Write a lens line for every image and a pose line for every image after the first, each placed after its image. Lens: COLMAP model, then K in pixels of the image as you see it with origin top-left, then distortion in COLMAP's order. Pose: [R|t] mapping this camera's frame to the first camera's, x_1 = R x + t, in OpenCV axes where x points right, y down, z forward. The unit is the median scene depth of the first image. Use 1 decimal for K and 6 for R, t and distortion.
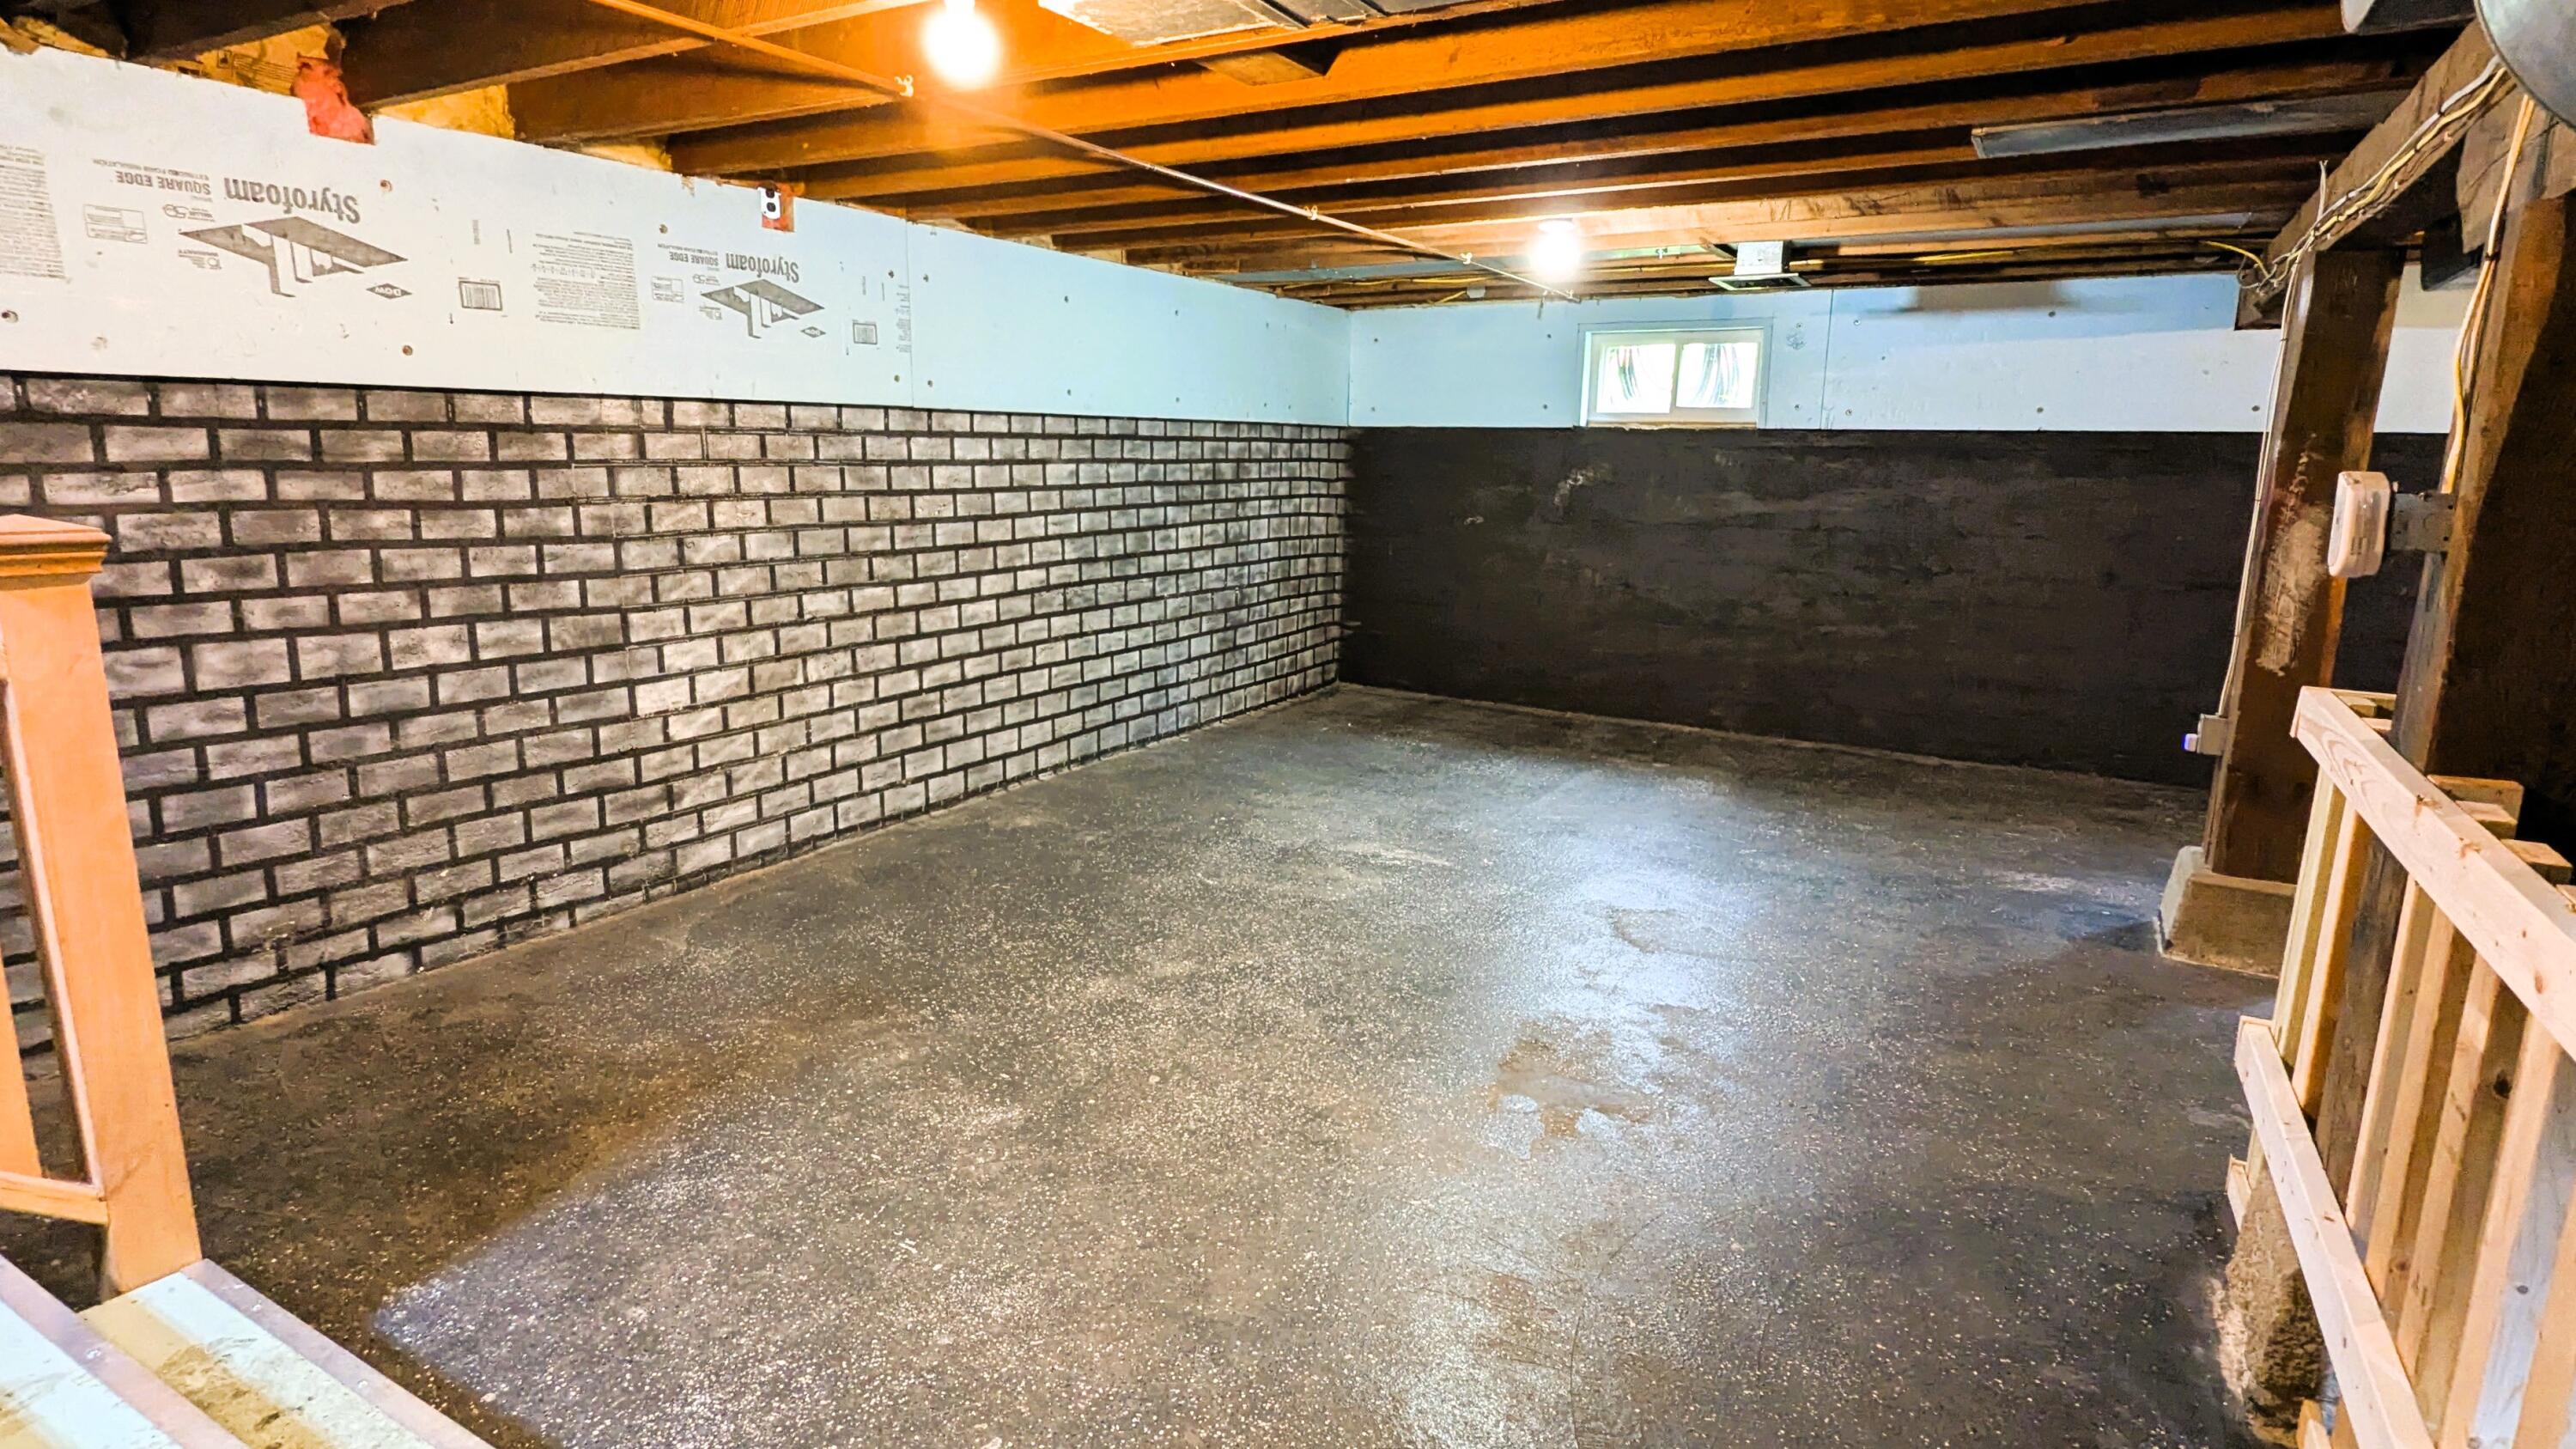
lens RADIAL K [[1406.4, 0, 1288.0], [0, 1406.4, 724.5], [0, 0, 1]] dist [-0.003242, -0.000344]
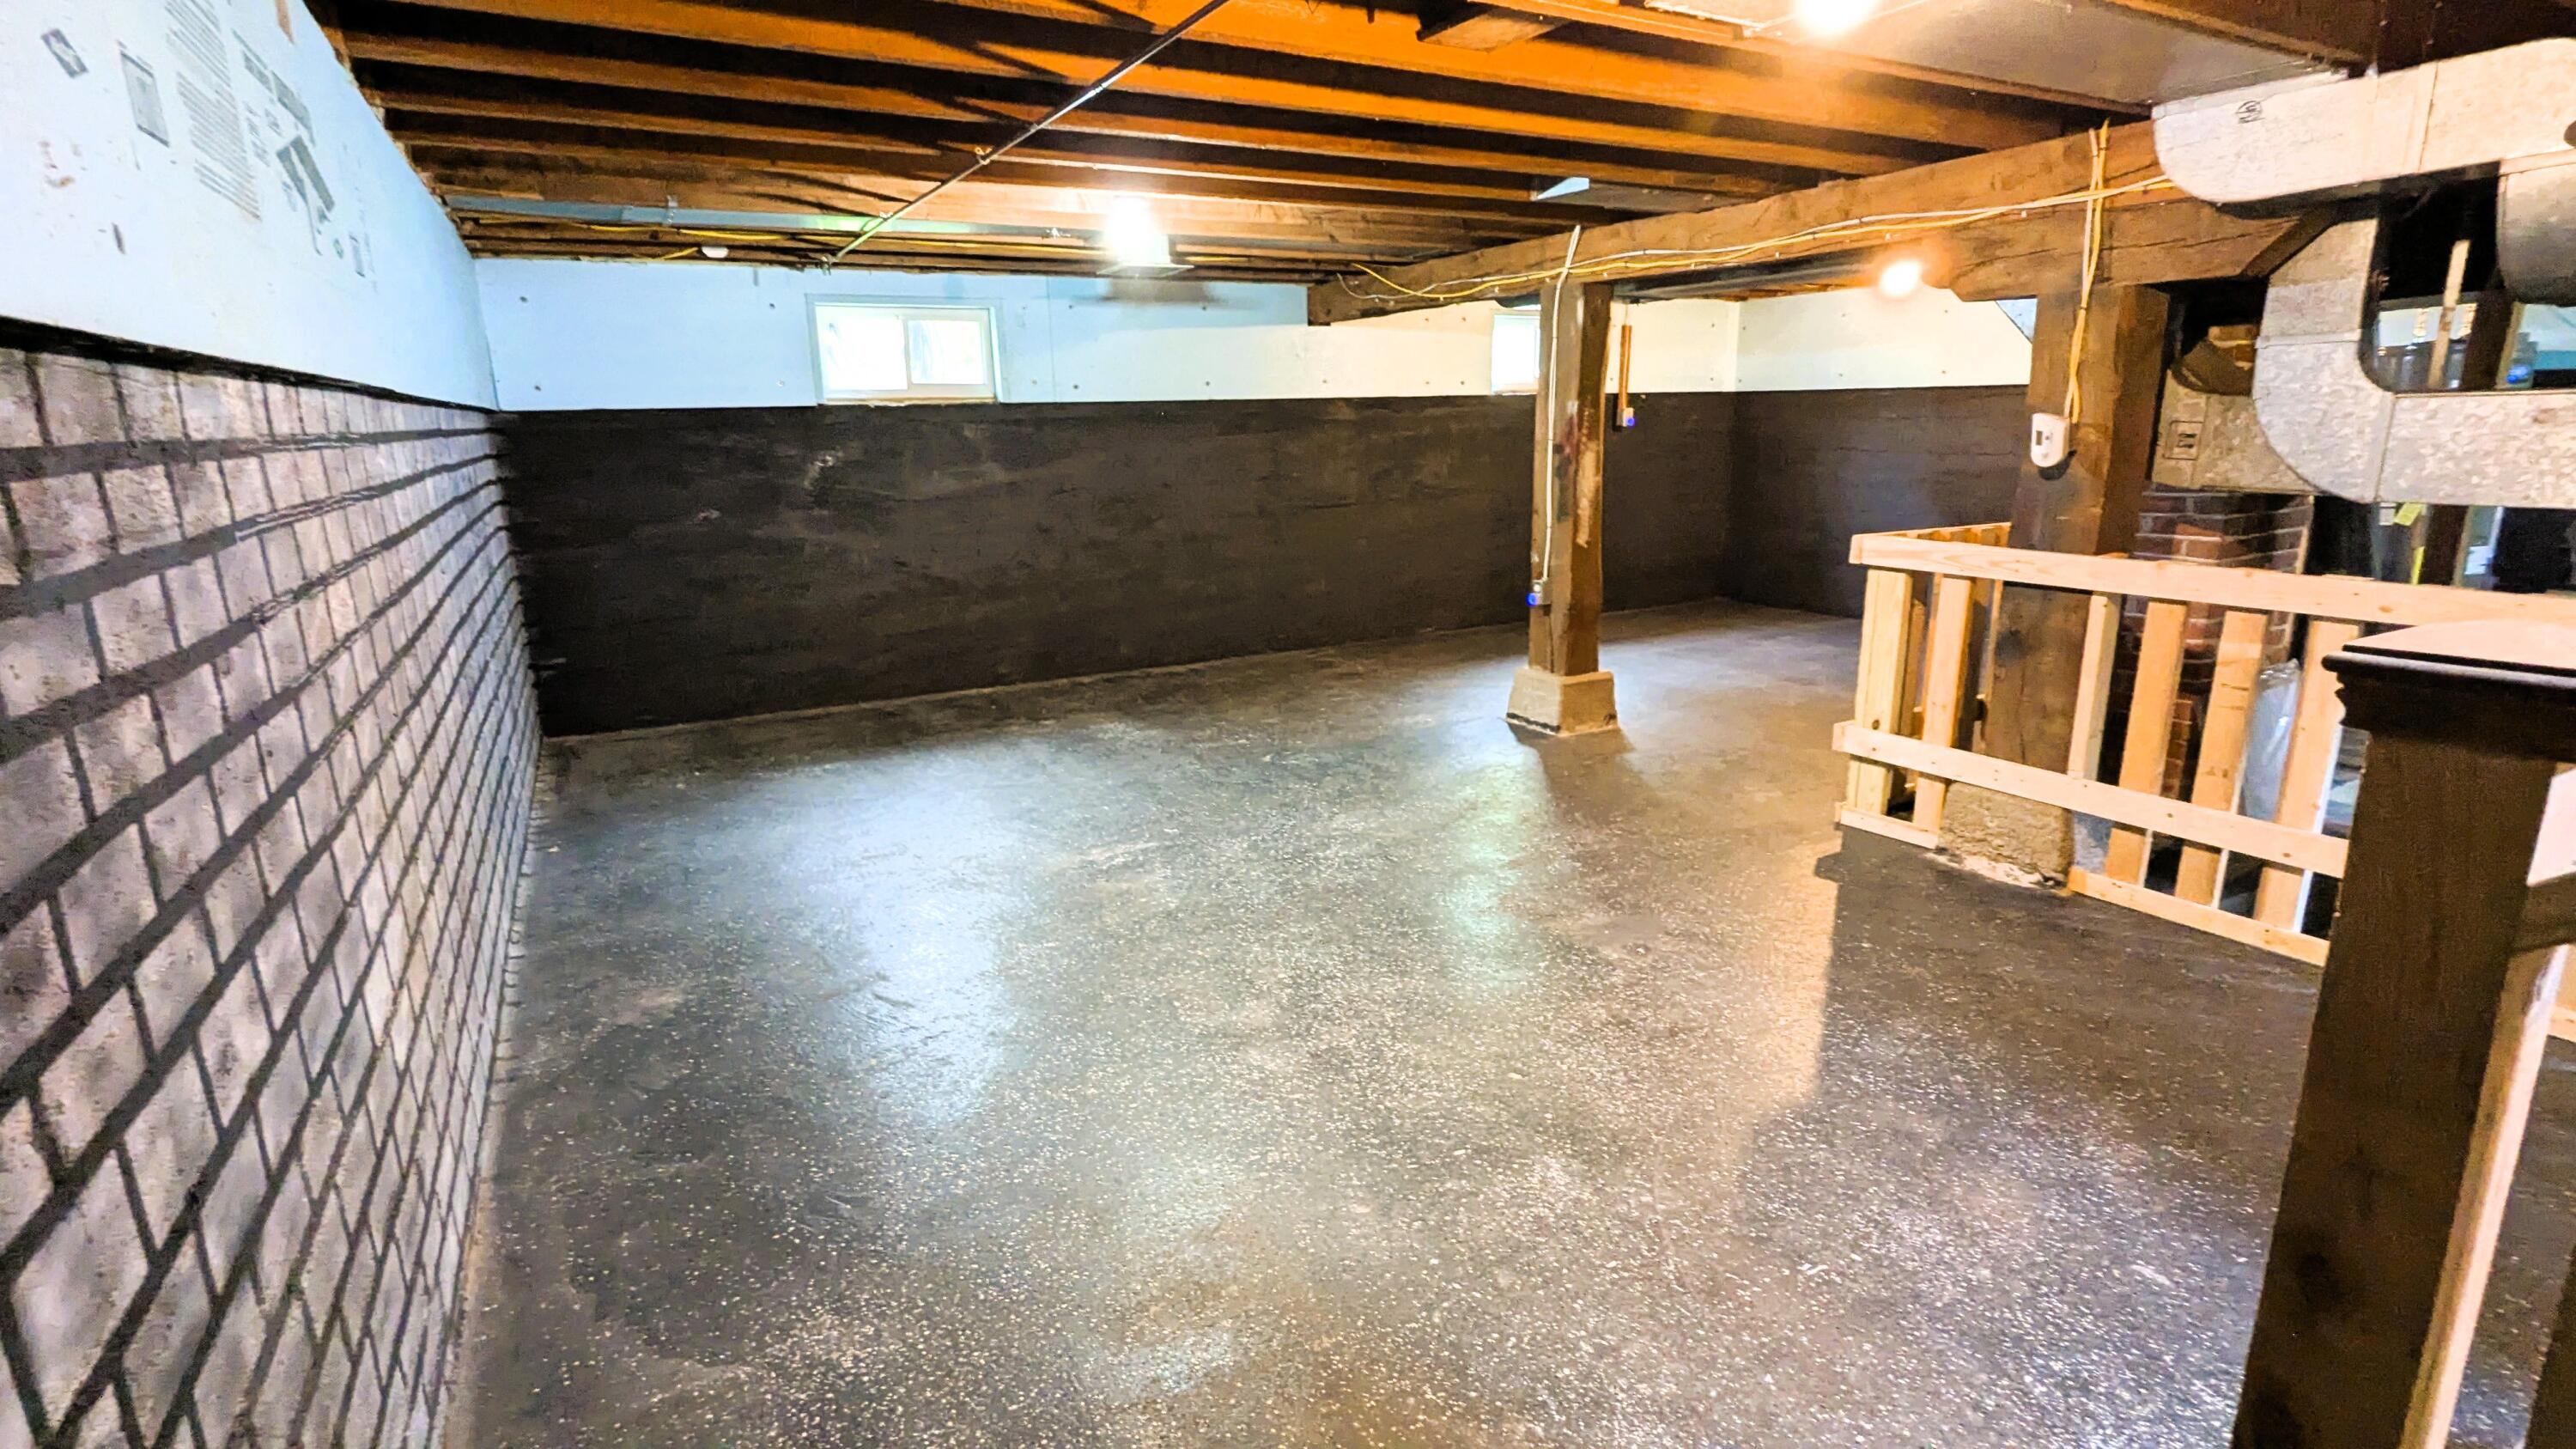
lens RADIAL K [[1274.3, 0, 1287.0], [0, 1274.3, 718.5], [0, 0, 1]] dist [0.000203, 0.000692]
pose [[0.469823, -0.230423, 0.852157, -0.501857], [0.198773, 0.968155, 0.152199, -0.090111], [-0.860090, 0.097879, 0.500664, 0.384075]]
